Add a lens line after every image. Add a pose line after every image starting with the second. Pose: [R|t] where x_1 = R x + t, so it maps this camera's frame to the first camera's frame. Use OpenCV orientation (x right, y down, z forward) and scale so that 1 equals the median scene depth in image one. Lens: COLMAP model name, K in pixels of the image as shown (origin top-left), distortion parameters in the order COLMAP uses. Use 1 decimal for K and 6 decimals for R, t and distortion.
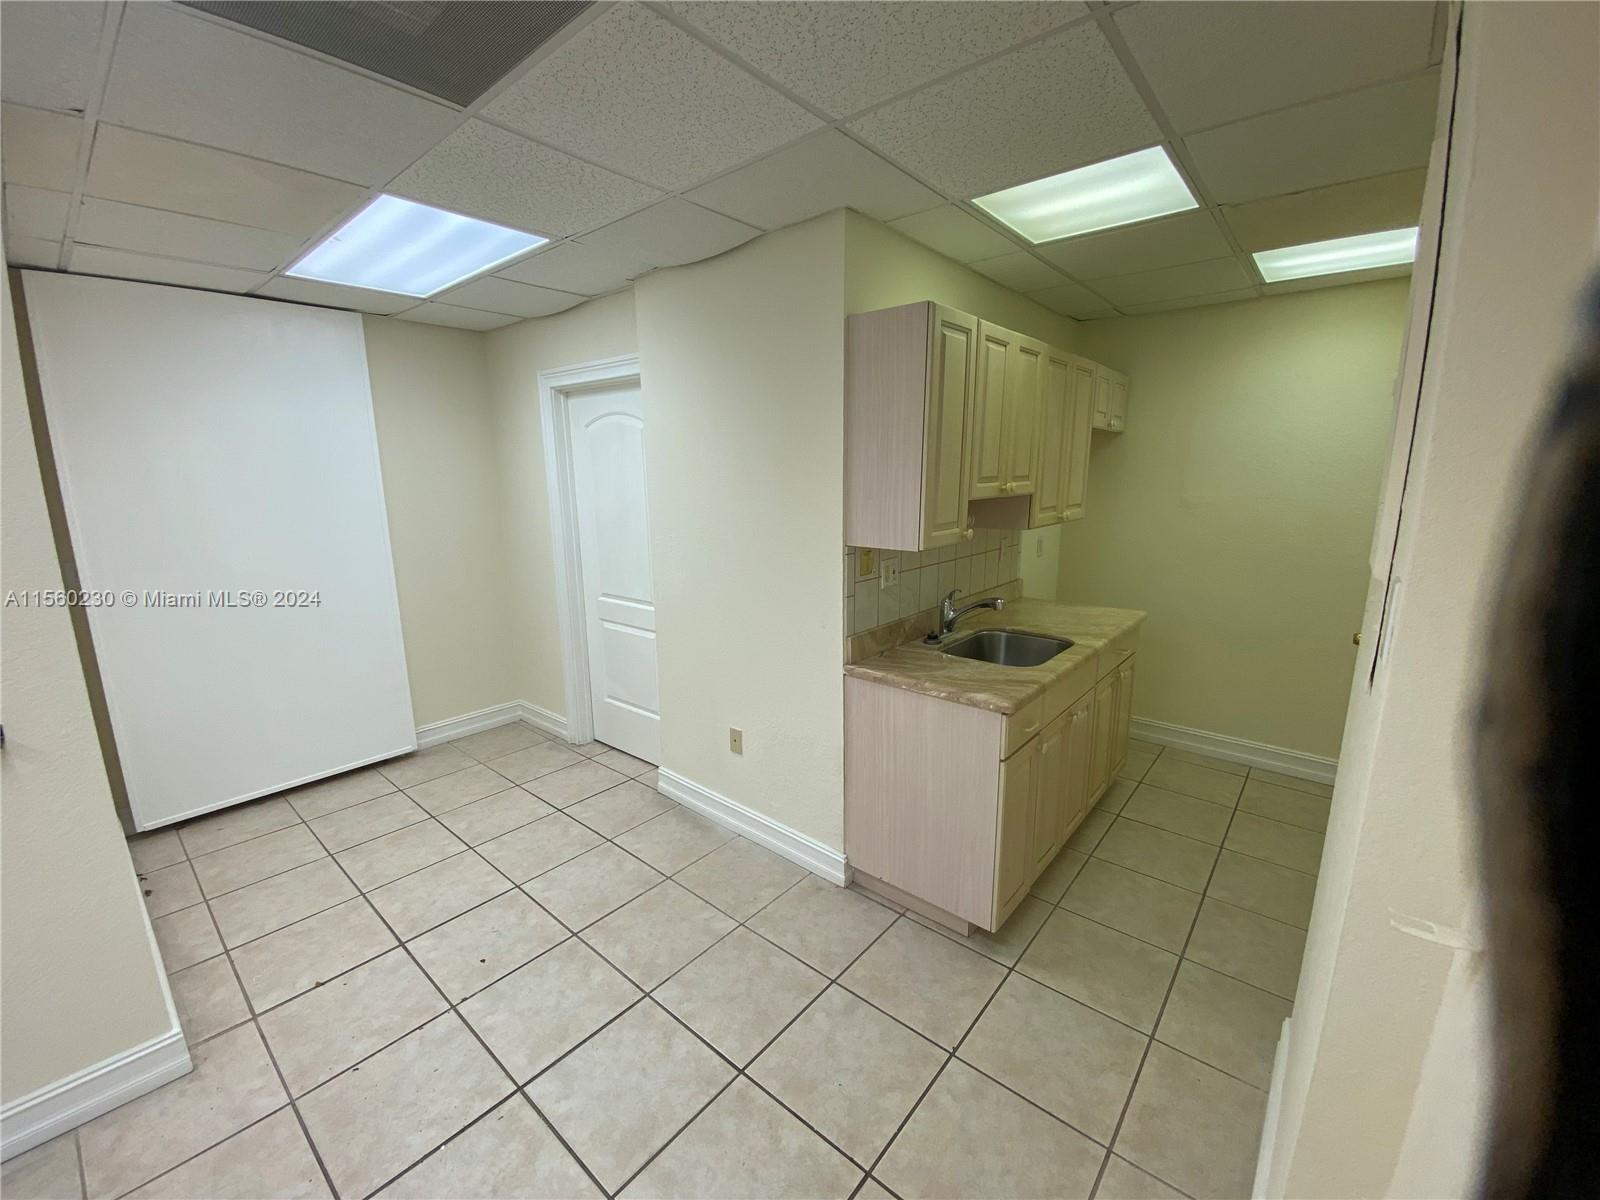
lens RADIAL K [[655.0, 0, 809.1], [0, 655.0, 595.9], [0, 0, 1]] dist [0.039354, -0.000823]
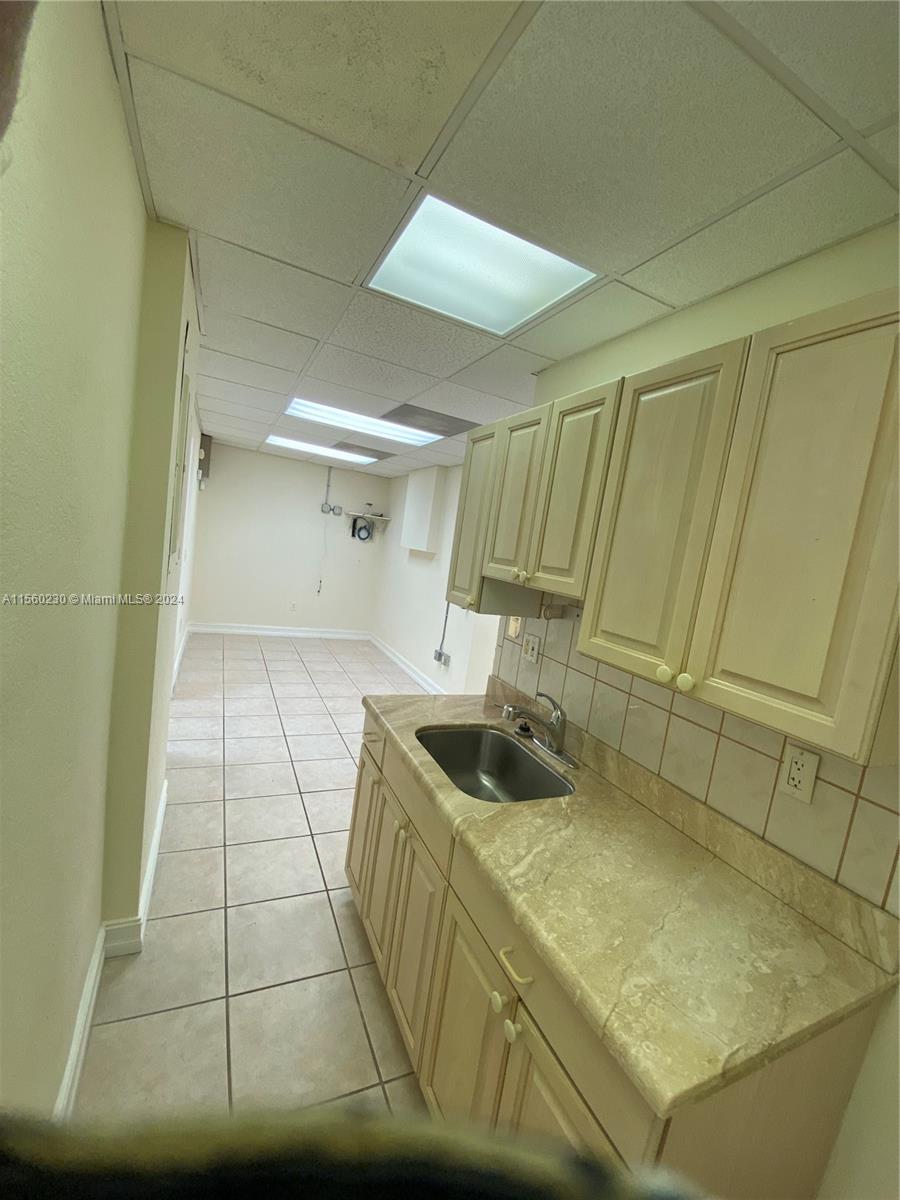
lens RADIAL K [[491.2, 0, 456.8], [0, 491.2, 601.1], [0, 0, 1]] dist [0.039354, -0.000823]
pose [[-0.417057, 0.045960, -0.907718, 0.989172], [-0.310890, 0.931263, 0.189992, -0.244040], [0.854056, 0.361437, -0.374101, 1.259767]]
